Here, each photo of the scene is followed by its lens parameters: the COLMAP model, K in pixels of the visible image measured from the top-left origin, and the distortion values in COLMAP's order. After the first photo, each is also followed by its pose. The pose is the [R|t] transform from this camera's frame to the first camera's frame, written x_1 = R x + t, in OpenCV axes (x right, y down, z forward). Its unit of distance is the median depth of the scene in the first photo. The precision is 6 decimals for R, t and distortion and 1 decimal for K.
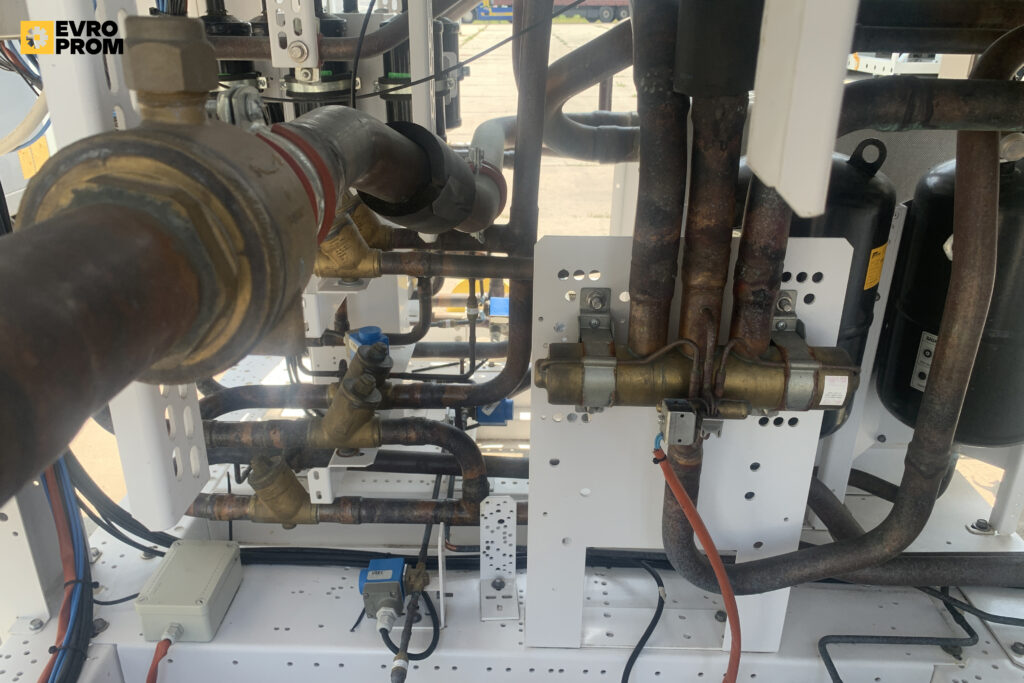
lens RADIAL K [[793.8, 0, 513.2], [0, 793.8, 346.1], [0, 0, 1]] dist [-0.000410, 0.005985]
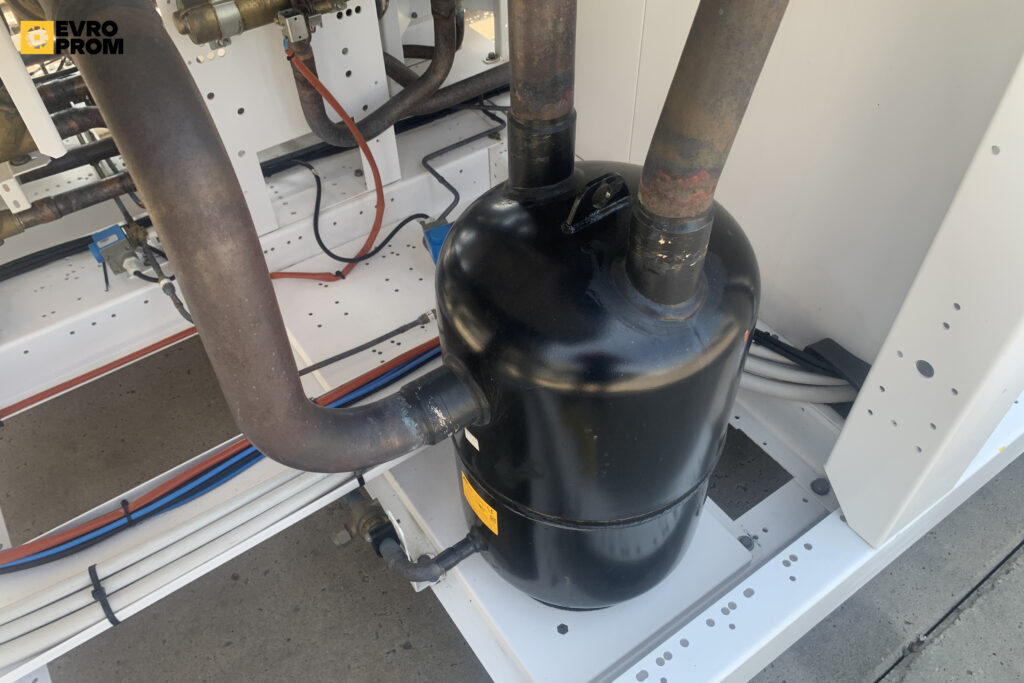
lens RADIAL K [[793.8, 0, 517.6], [0, 793.8, 339.4], [0, 0, 1]] dist [-0.000410, 0.005985]
pose [[0.799681, -0.453950, 0.392988, -0.218301], [0.264523, 0.853936, 0.448131, 0.031303], [-0.539015, -0.254408, 0.802957, -0.401536]]
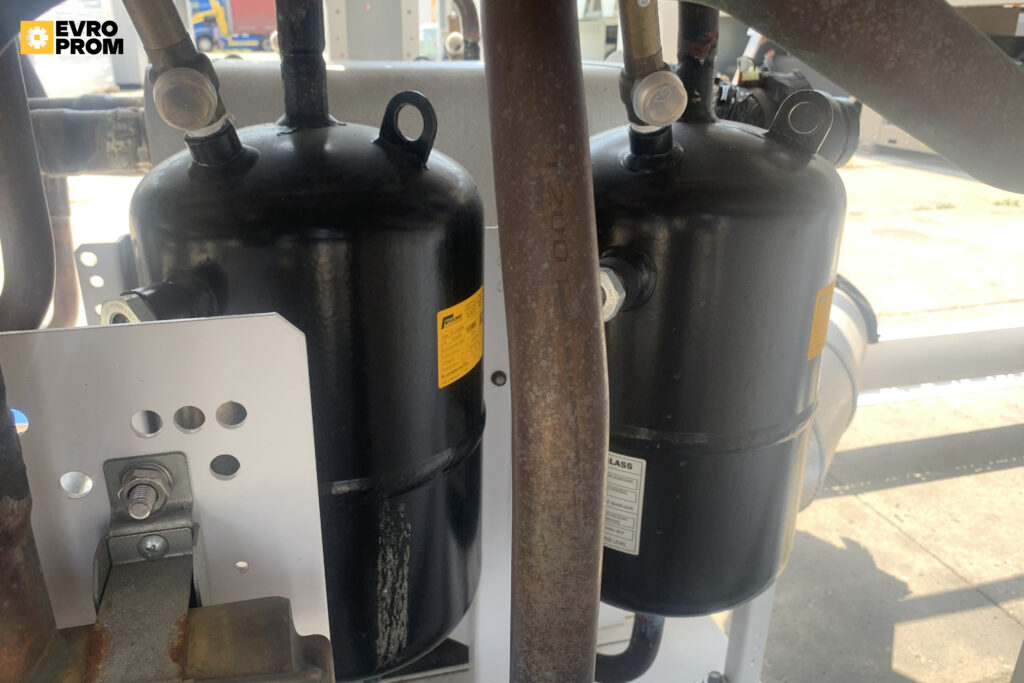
lens RADIAL K [[793.8, 0, 510.7], [0, 793.8, 341.2], [0, 0, 1]] dist [-0.000410, 0.005985]
pose [[0.960549, -0.097961, 0.260288, 0.292931], [0.108370, 0.993773, -0.025907, -0.068308], [-0.256129, 0.053092, 0.965183, 0.404441]]
